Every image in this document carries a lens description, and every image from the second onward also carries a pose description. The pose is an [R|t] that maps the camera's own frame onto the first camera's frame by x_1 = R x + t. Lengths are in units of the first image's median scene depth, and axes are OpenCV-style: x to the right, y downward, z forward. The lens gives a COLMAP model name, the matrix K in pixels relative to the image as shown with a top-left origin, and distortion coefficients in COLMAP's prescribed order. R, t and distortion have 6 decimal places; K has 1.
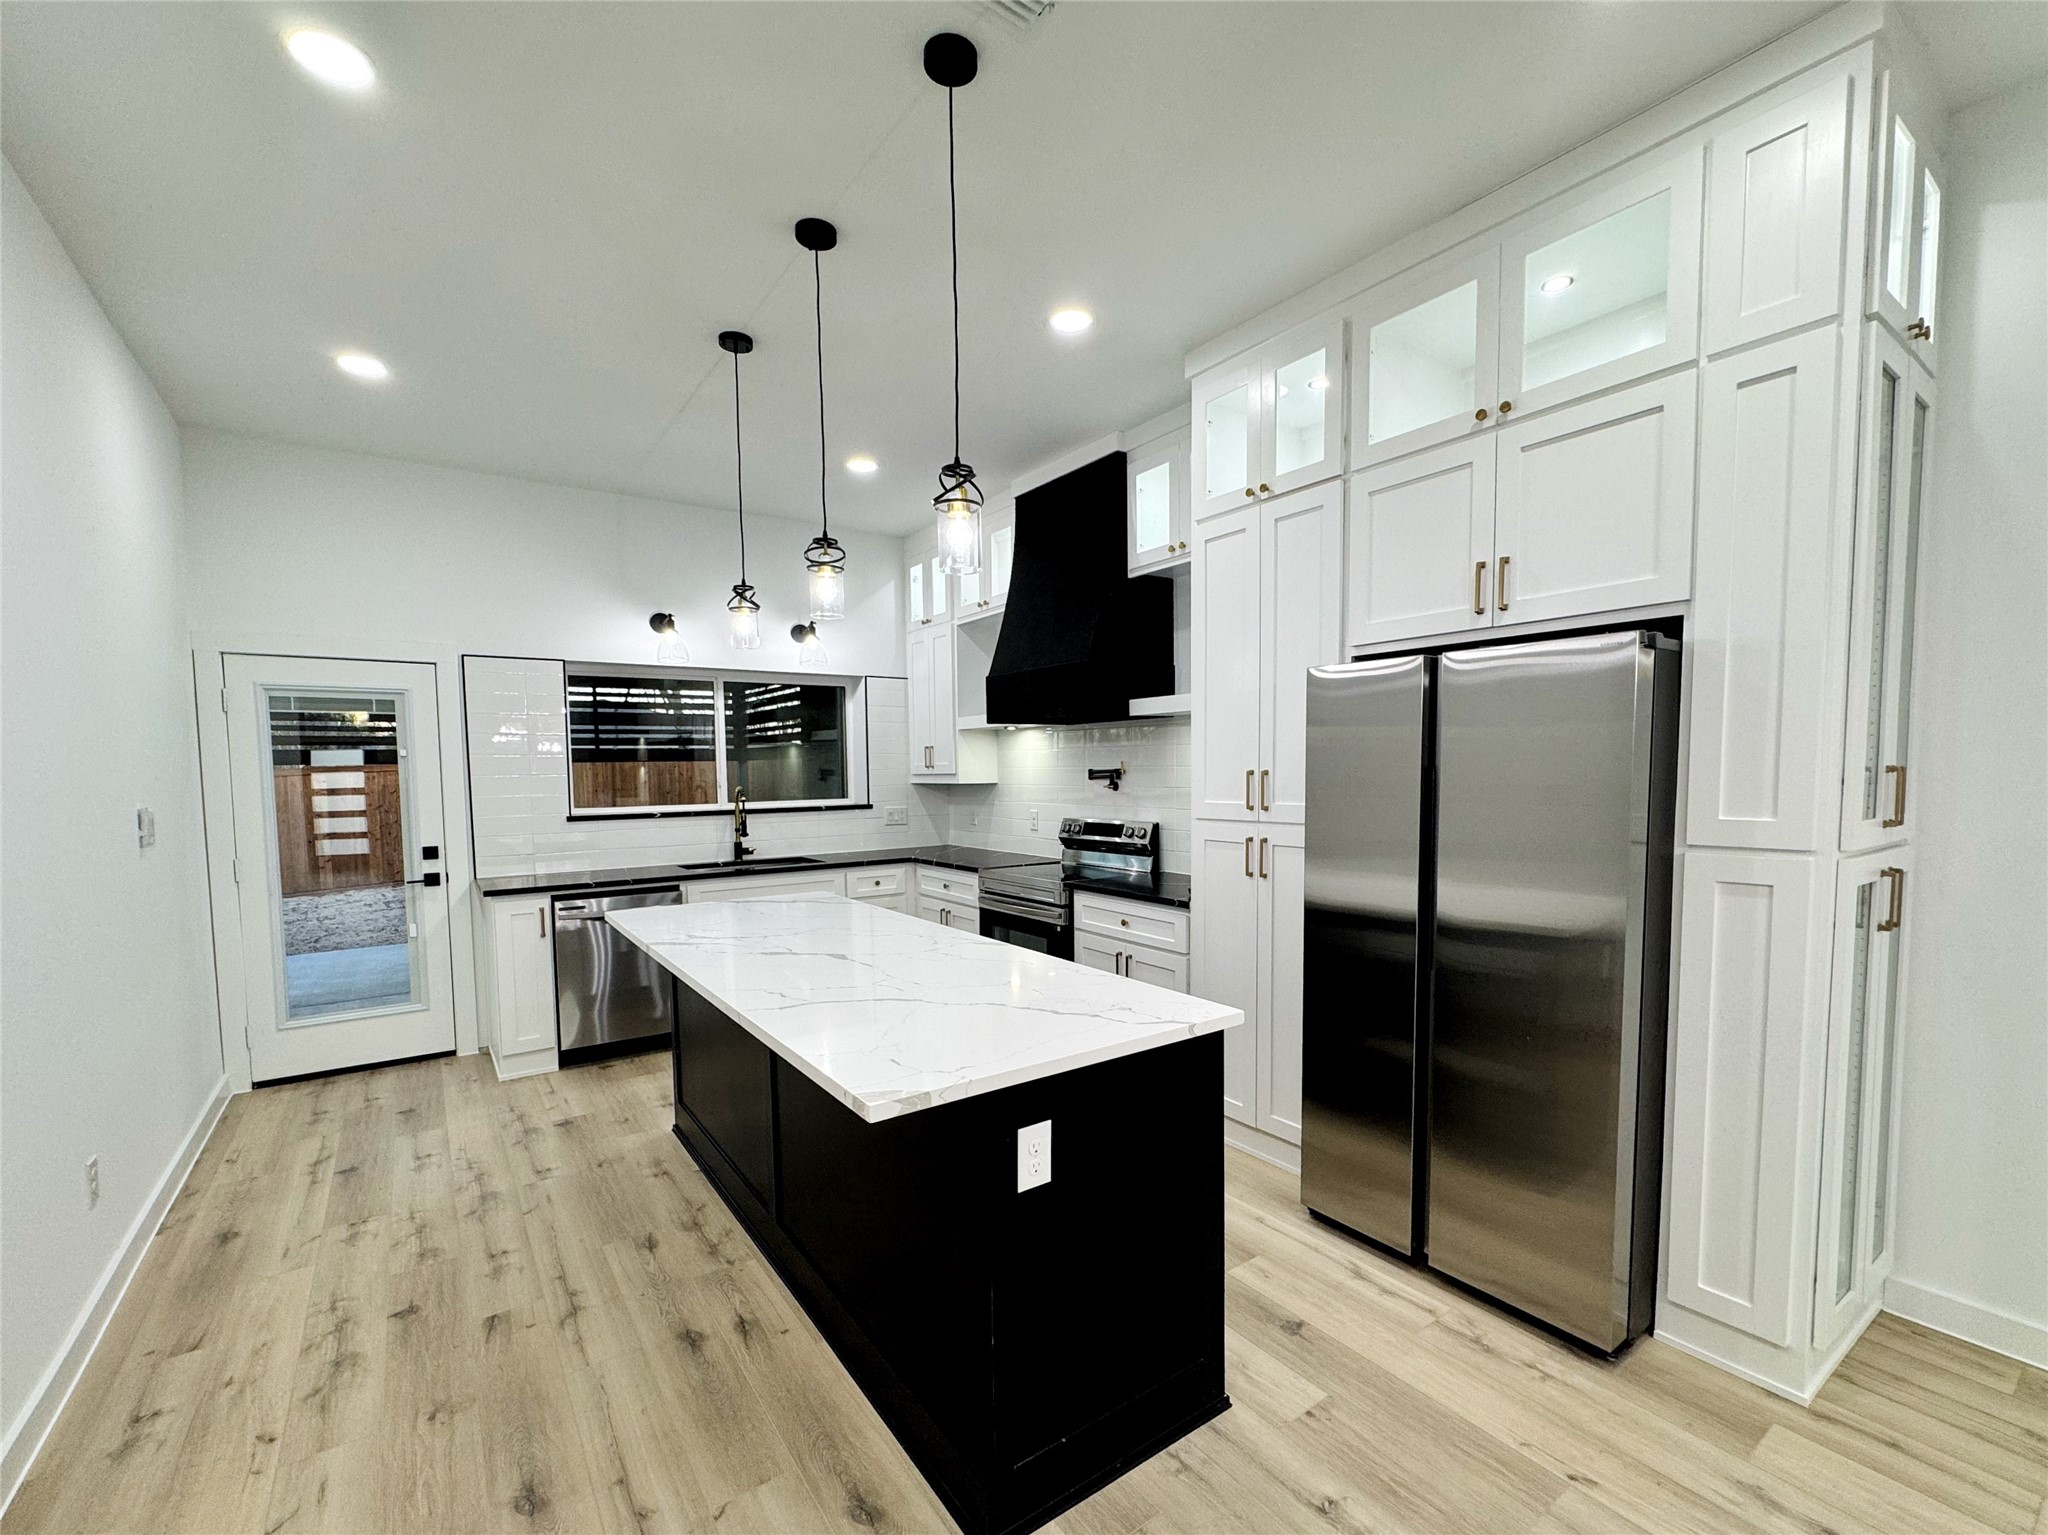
lens RADIAL K [[875.0, 0, 1036.5], [0, 875.0, 825.3], [0, 0, 1]] dist [-0.000414, -0.000010]
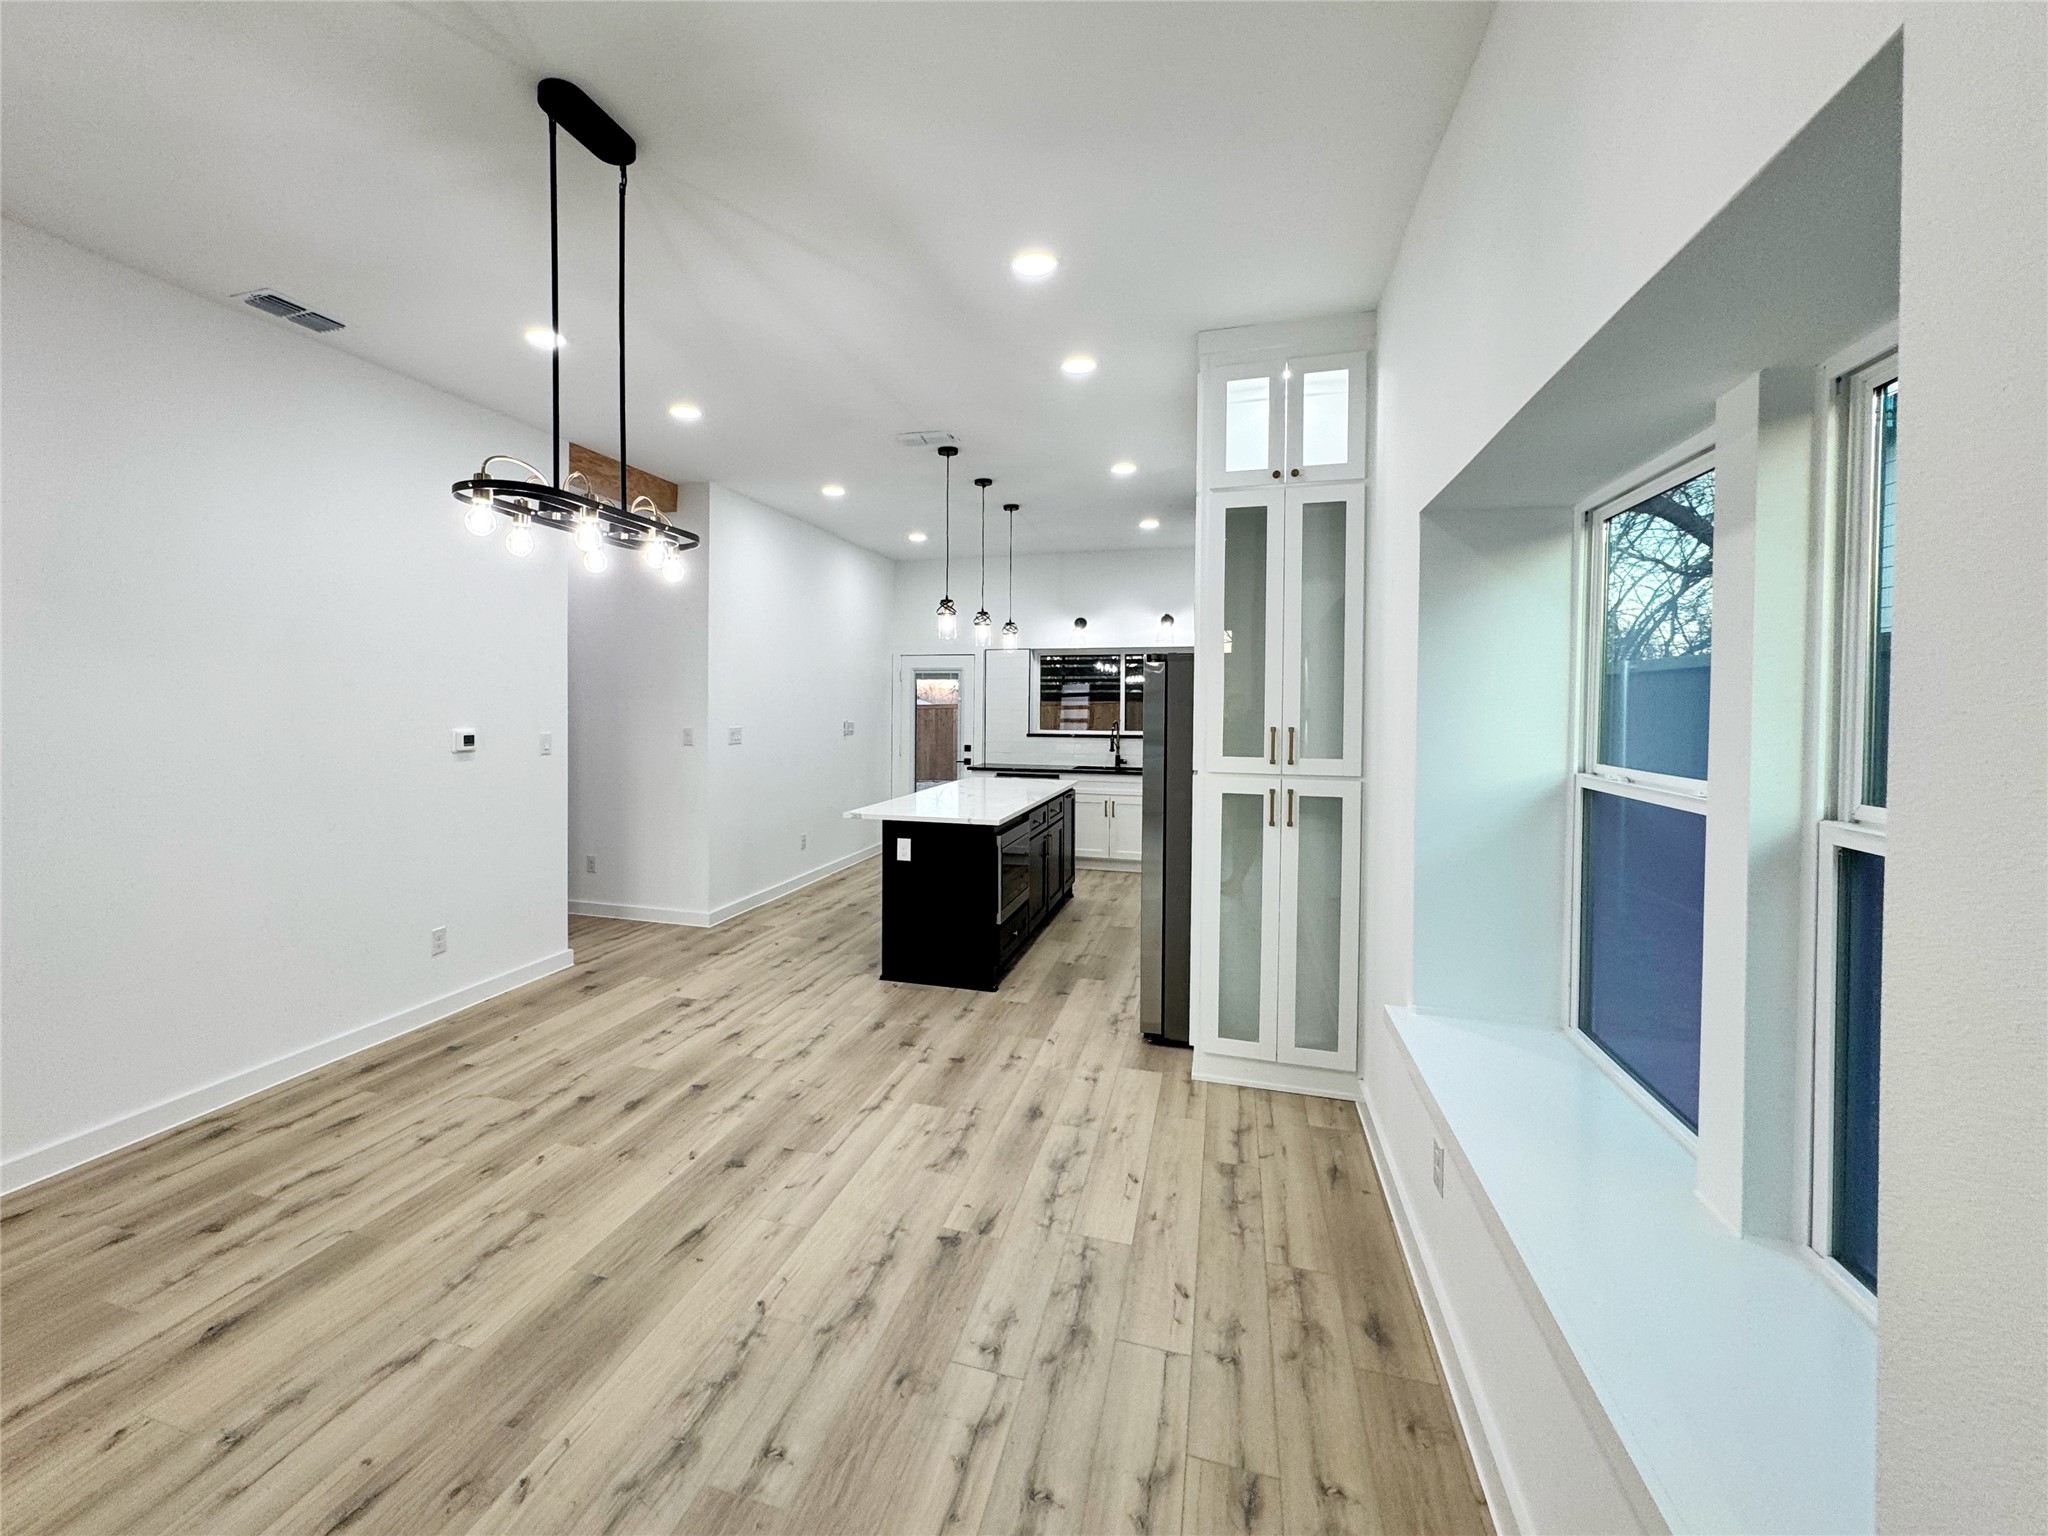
lens RADIAL K [[863.0, 0, 950.2], [0, 863.0, 720.0], [0, 0, 1]] dist [-0.000231, 0.000058]
pose [[0.596751, 0.031280, -0.801817, 1.135166], [-0.066163, 0.997756, -0.010318, -0.013912], [0.799694, 0.059208, 0.597481, -0.290954]]
